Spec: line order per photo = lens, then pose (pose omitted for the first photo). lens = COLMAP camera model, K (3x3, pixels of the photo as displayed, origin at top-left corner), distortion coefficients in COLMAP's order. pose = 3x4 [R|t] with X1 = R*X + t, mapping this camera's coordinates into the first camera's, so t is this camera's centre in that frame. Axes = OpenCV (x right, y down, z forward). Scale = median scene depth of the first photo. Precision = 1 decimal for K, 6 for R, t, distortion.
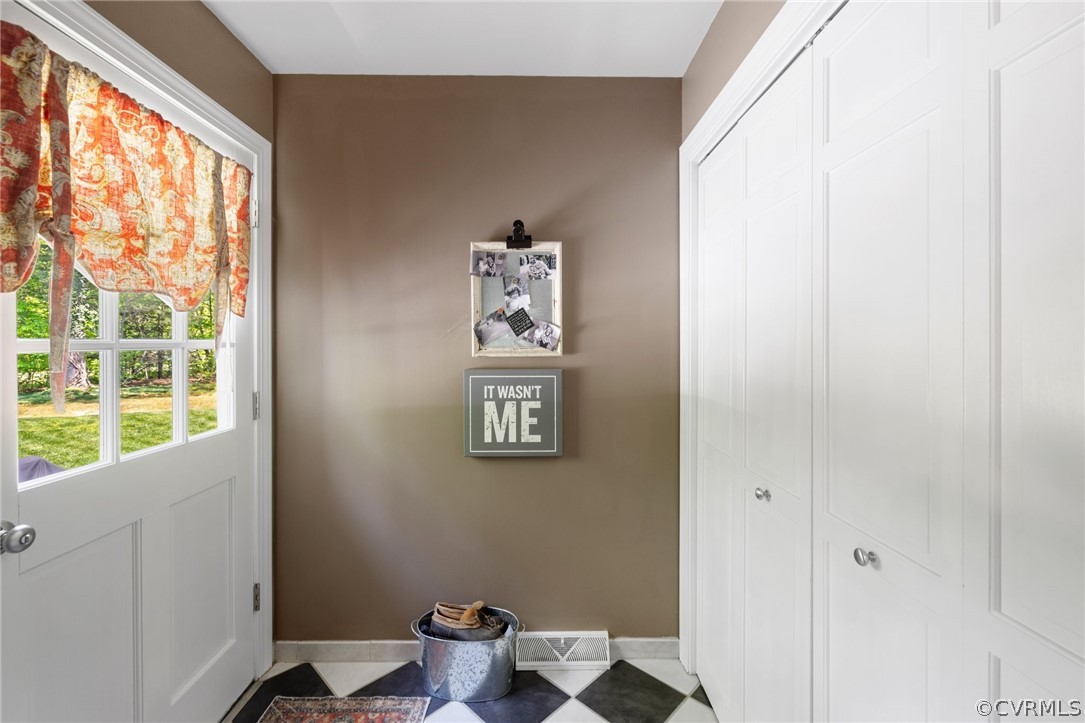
lens RADIAL K [[471.8, 0, 542.6], [0, 471.8, 356.6], [0, 0, 1]] dist [0.005868, -0.000164]
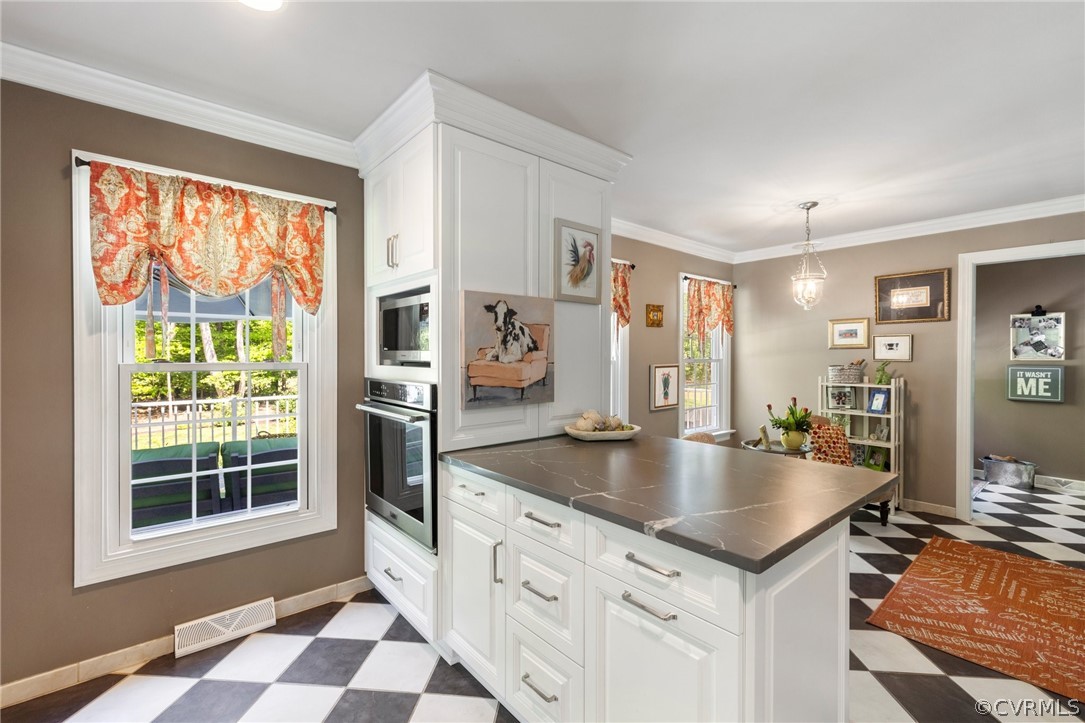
lens RADIAL K [[471.8, 0, 541.2], [0, 471.8, 357.3], [0, 0, 1]] dist [0.005868, -0.000164]
pose [[0.651779, 0.010810, -0.758332, 0.137404], [-0.008041, 0.999941, 0.007343, -0.013173], [0.758367, 0.001311, 0.651827, -2.555875]]
